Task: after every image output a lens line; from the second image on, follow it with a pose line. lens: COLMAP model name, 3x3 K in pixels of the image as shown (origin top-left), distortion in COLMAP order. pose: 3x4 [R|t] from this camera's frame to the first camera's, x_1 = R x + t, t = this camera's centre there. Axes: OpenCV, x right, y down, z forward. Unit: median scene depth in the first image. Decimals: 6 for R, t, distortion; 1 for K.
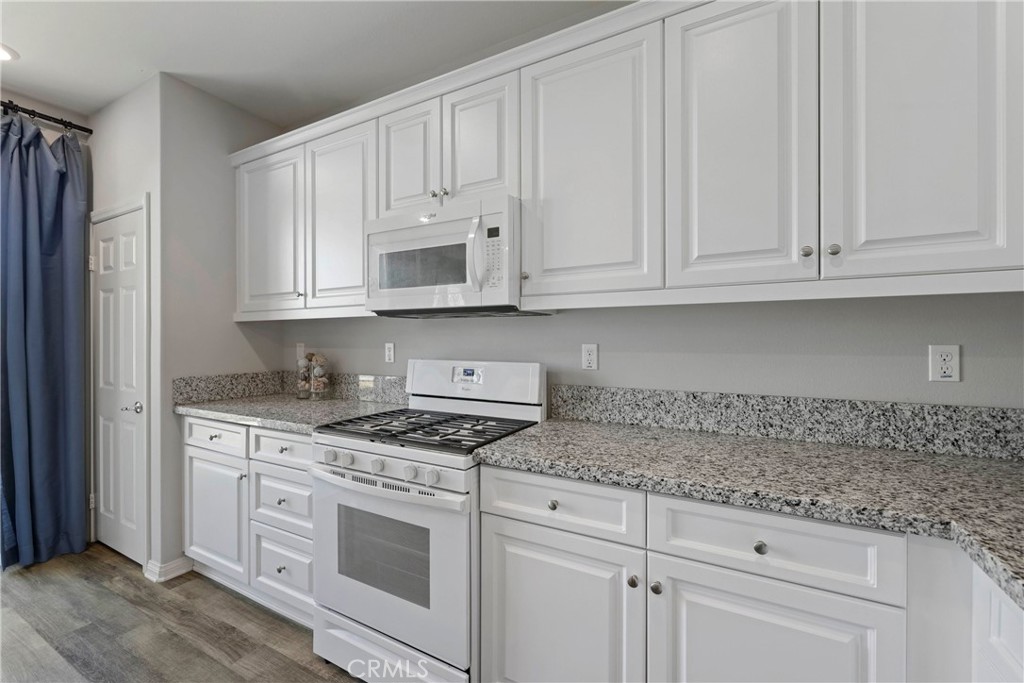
lens RADIAL K [[428.1, 0, 509.4], [0, 428.1, 340.4], [0, 0, 1]] dist [-0.000282, 0.000103]
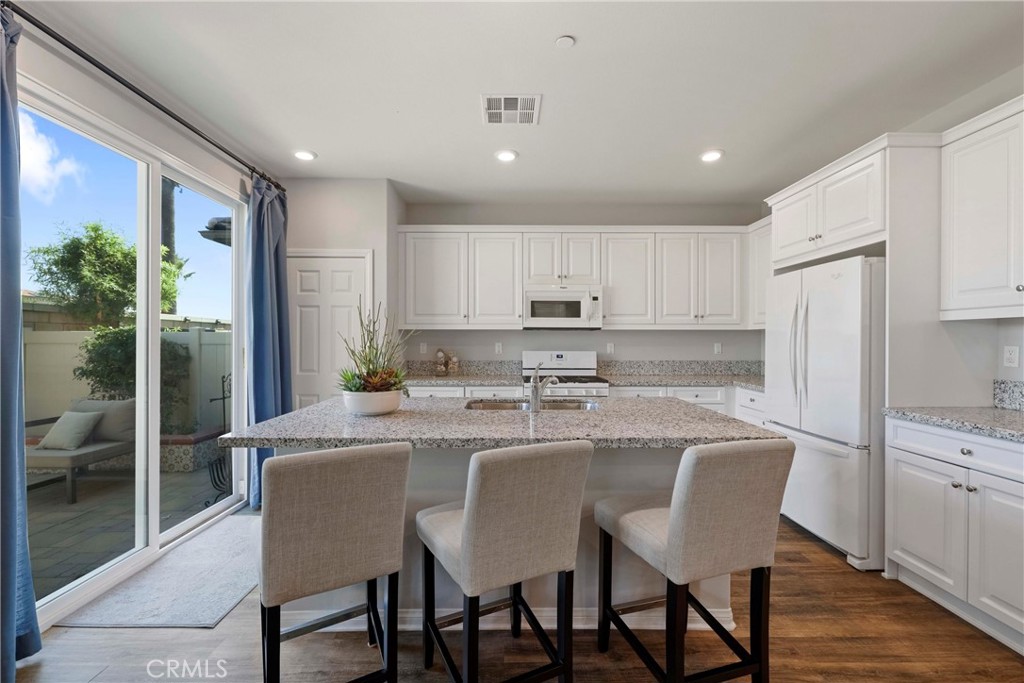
lens RADIAL K [[428.1, 0, 509.4], [0, 428.1, 340.4], [0, 0, 1]] dist [-0.000282, 0.000103]
pose [[0.871521, 0.002736, 0.490350, -1.428794], [-0.001566, 0.999995, -0.002796, 0.000411], [-0.490356, 0.001669, 0.871521, -0.786543]]
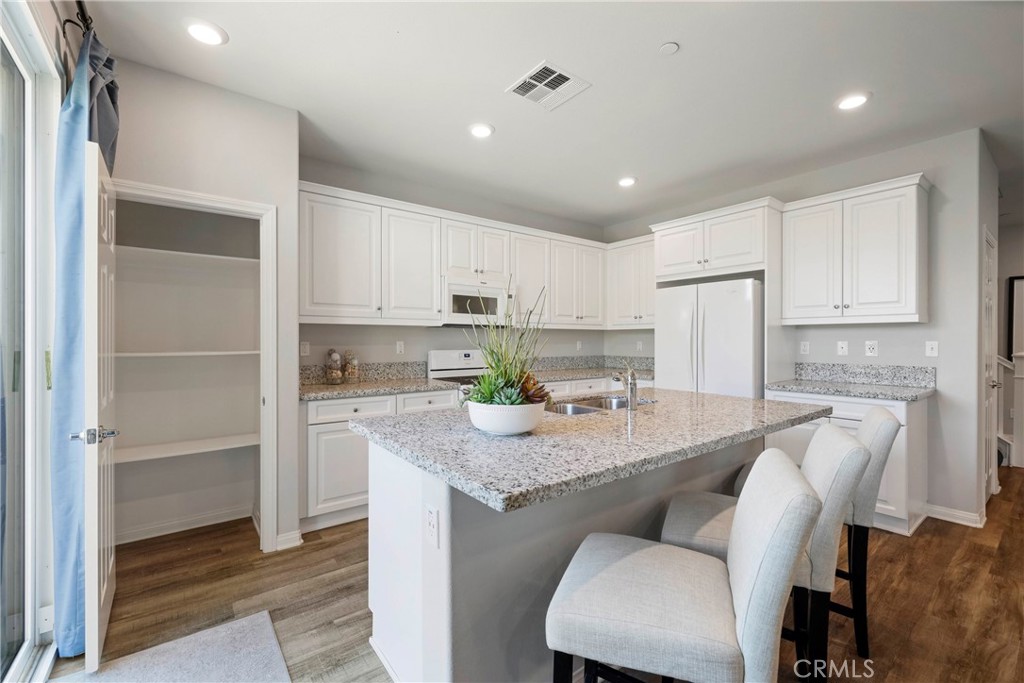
lens RADIAL K [[428.1, 0, 509.4], [0, 428.1, 340.4], [0, 0, 1]] dist [-0.000282, 0.000103]
pose [[0.402382, 0.002421, 0.915469, -1.951513], [0.000896, 0.999995, -0.003038, 0.009584], [-0.915471, 0.002043, 0.402378, -0.002775]]
